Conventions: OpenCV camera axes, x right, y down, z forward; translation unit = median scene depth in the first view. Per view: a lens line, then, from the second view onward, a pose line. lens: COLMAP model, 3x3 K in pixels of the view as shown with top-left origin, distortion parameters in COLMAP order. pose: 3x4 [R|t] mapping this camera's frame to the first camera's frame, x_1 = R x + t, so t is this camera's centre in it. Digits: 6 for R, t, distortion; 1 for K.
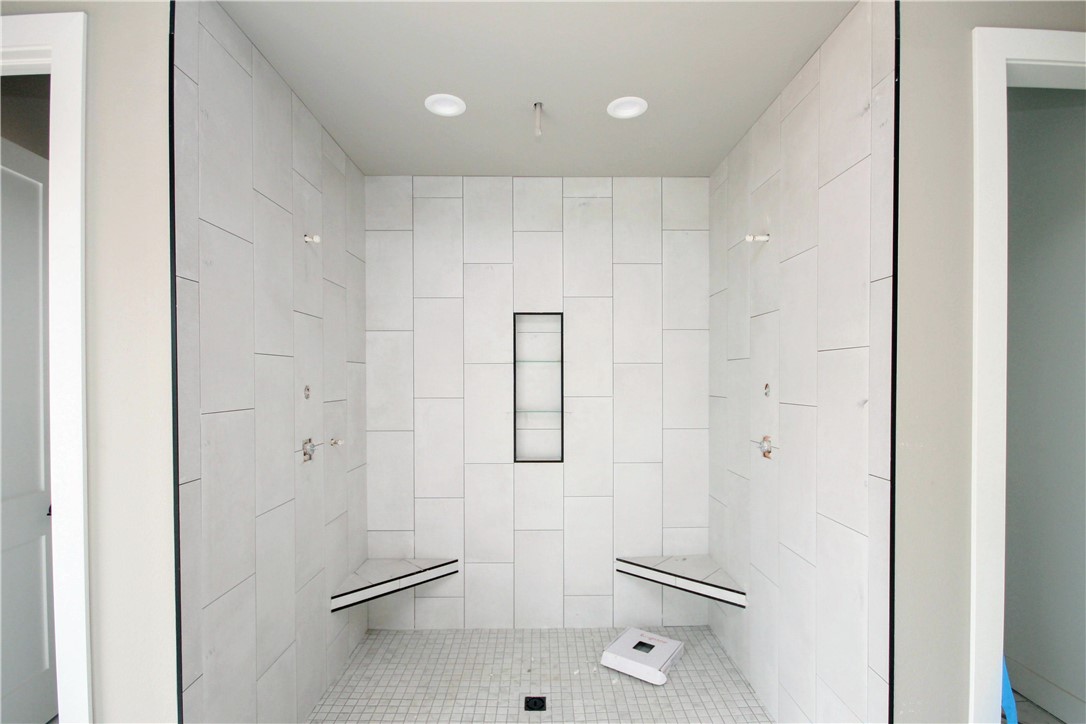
lens RADIAL K [[517.7, 0, 545.0], [0, 517.7, 384.2], [0, 0, 1]] dist [-0.000298, -0.000818]
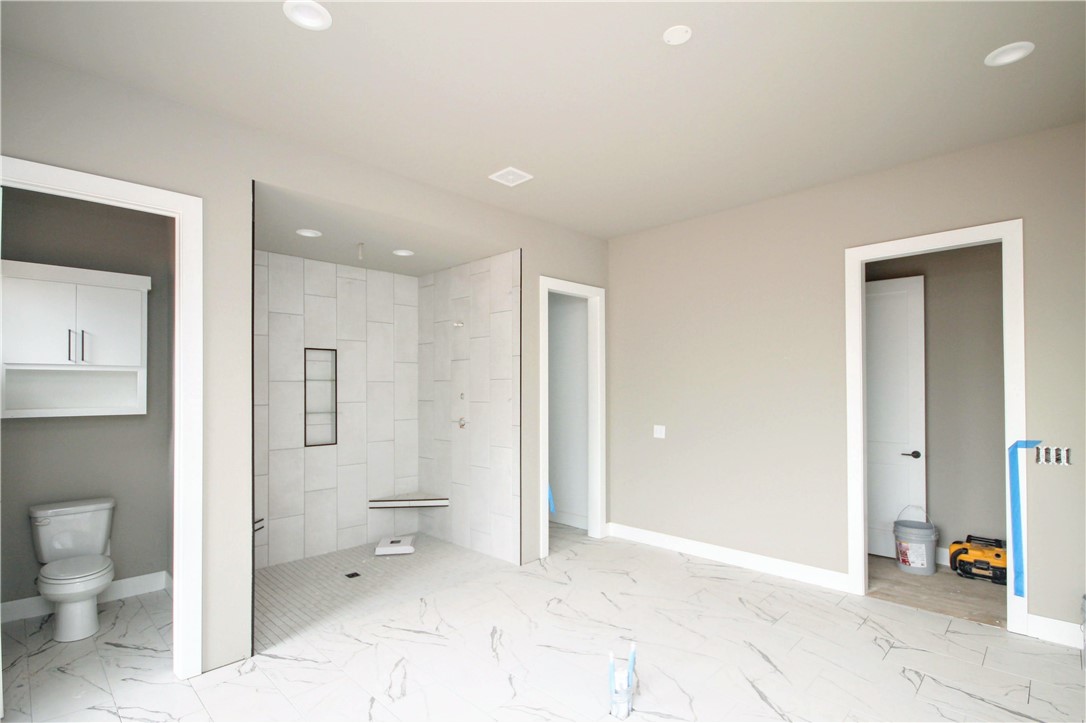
lens RADIAL K [[517.7, 0, 545.0], [0, 517.7, 383.7], [0, 0, 1]] dist [-0.000298, -0.000818]
pose [[0.716069, 0.004452, 0.698016, -0.617028], [0.010523, 0.999797, -0.017172, 0.000388], [-0.697950, 0.019642, 0.715877, -0.576210]]
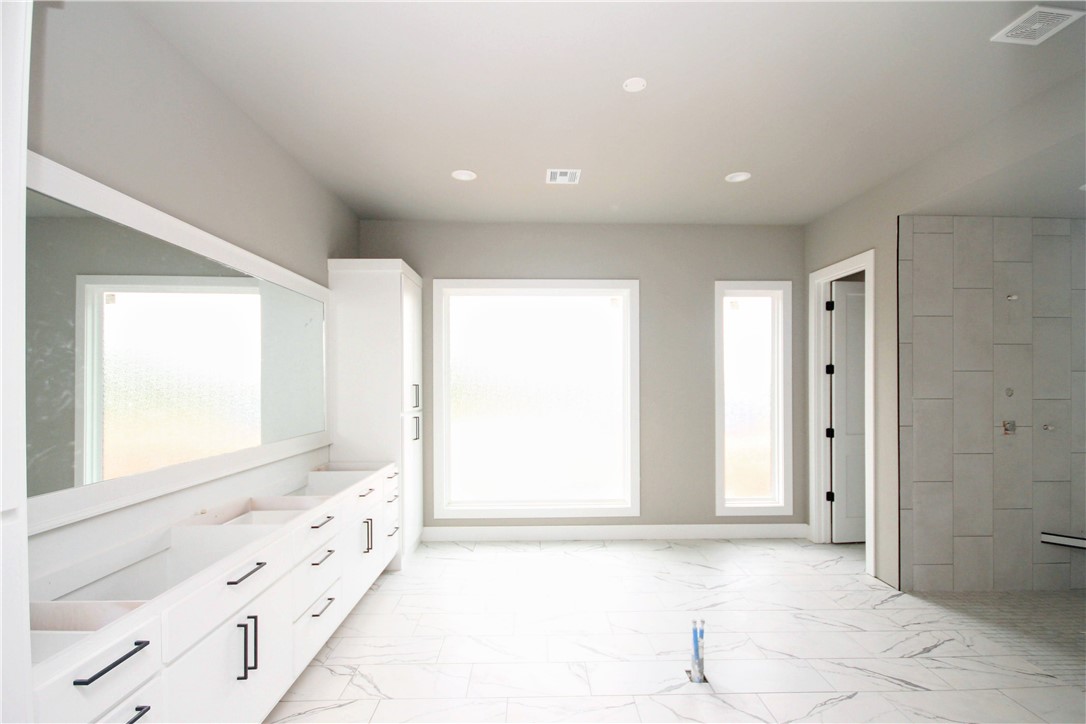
lens RADIAL K [[517.7, 0, 545.0], [0, 517.7, 384.2], [0, 0, 1]] dist [-0.000298, -0.000818]
pose [[-0.001113, 0.002426, -0.999996, 0.868776], [-0.009985, 0.999947, 0.002437, 0.000547], [0.999950, 0.009988, -0.001089, -0.343974]]
